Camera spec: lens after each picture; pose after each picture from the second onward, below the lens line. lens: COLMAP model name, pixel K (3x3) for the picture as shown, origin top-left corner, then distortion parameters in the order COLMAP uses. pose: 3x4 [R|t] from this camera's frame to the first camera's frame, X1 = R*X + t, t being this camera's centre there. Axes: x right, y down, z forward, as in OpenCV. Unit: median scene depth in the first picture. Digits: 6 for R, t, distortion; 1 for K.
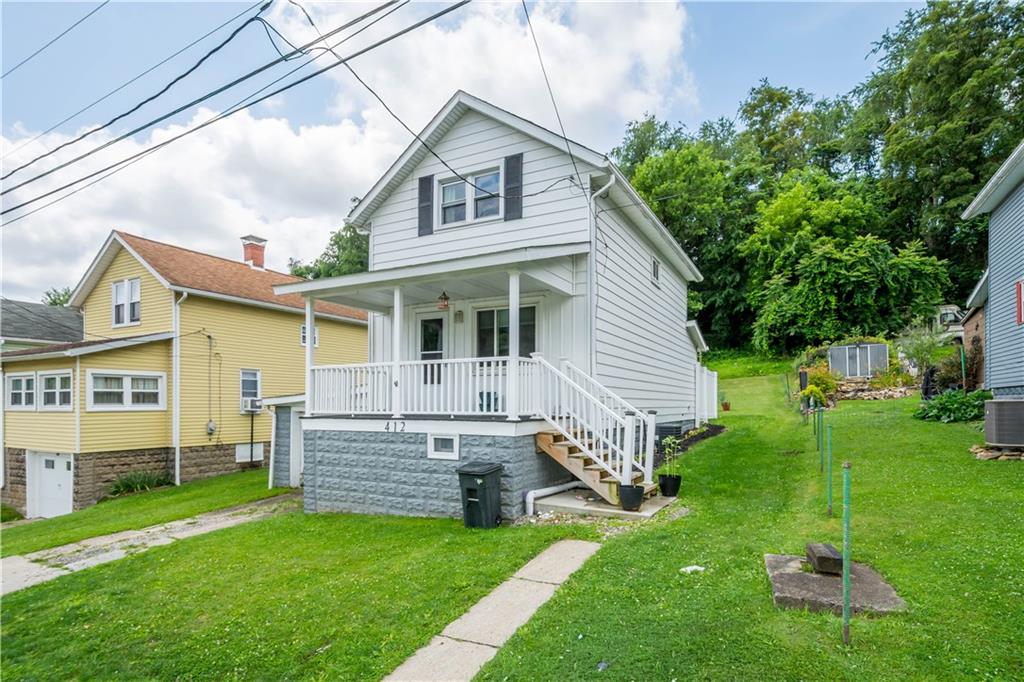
lens RADIAL K [[536.0, 0, 509.6], [0, 536.0, 406.8], [0, 0, 1]] dist [0.005831, 0.000580]
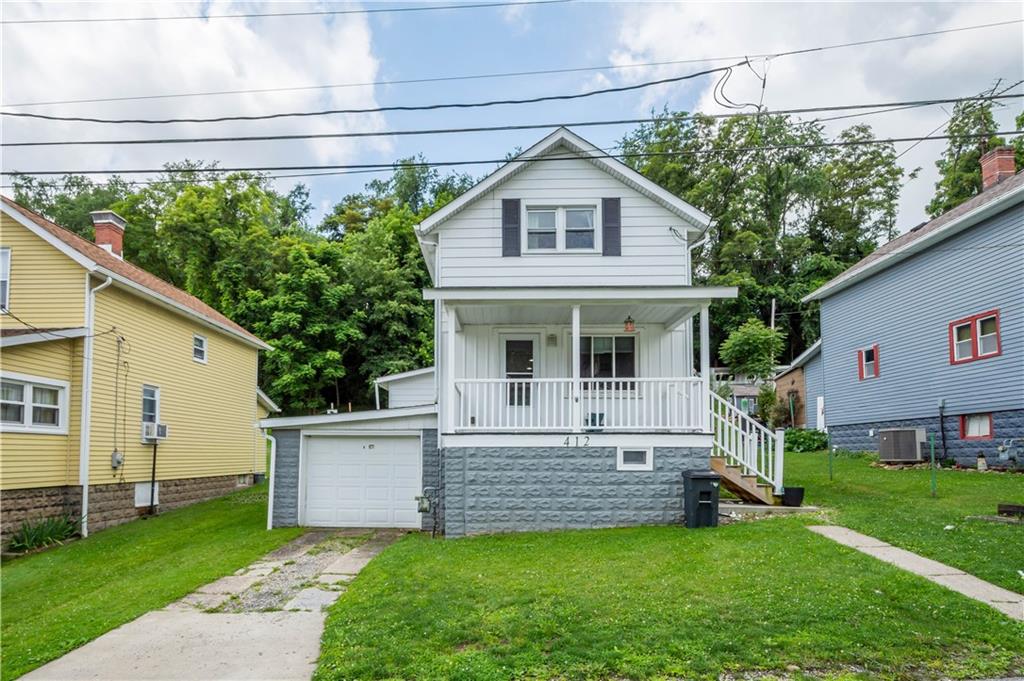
lens RADIAL K [[588.9, 0, 471.7], [0, 588.9, 426.6], [0, 0, 1]] dist [0.004116, 0.000044]
pose [[0.899287, 0.022473, 0.436780, -0.709396], [0.000575, 0.998617, -0.052564, 0.054527], [-0.437358, 0.047522, 0.898031, 0.065433]]
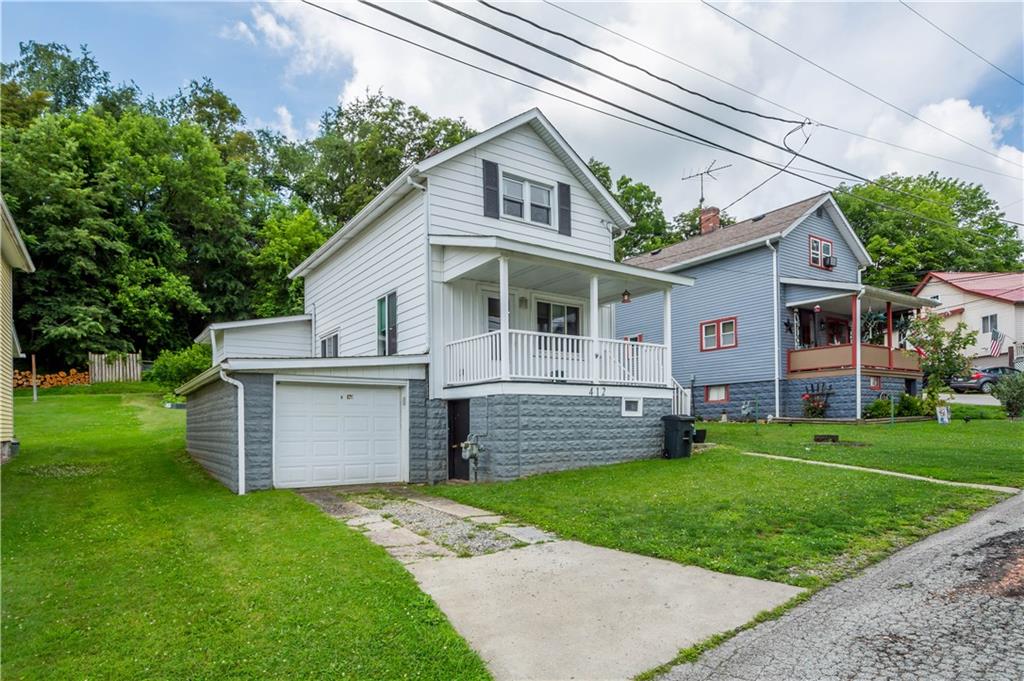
lens RADIAL K [[581.9, 0, 497.1], [0, 581.9, 425.4], [0, 0, 1]] dist [0.002749, -0.000520]
pose [[0.474105, 0.000563, 0.880468, -1.174990], [0.013807, 0.999872, -0.008074, 0.096236], [-0.880360, 0.015985, 0.474036, 0.469170]]
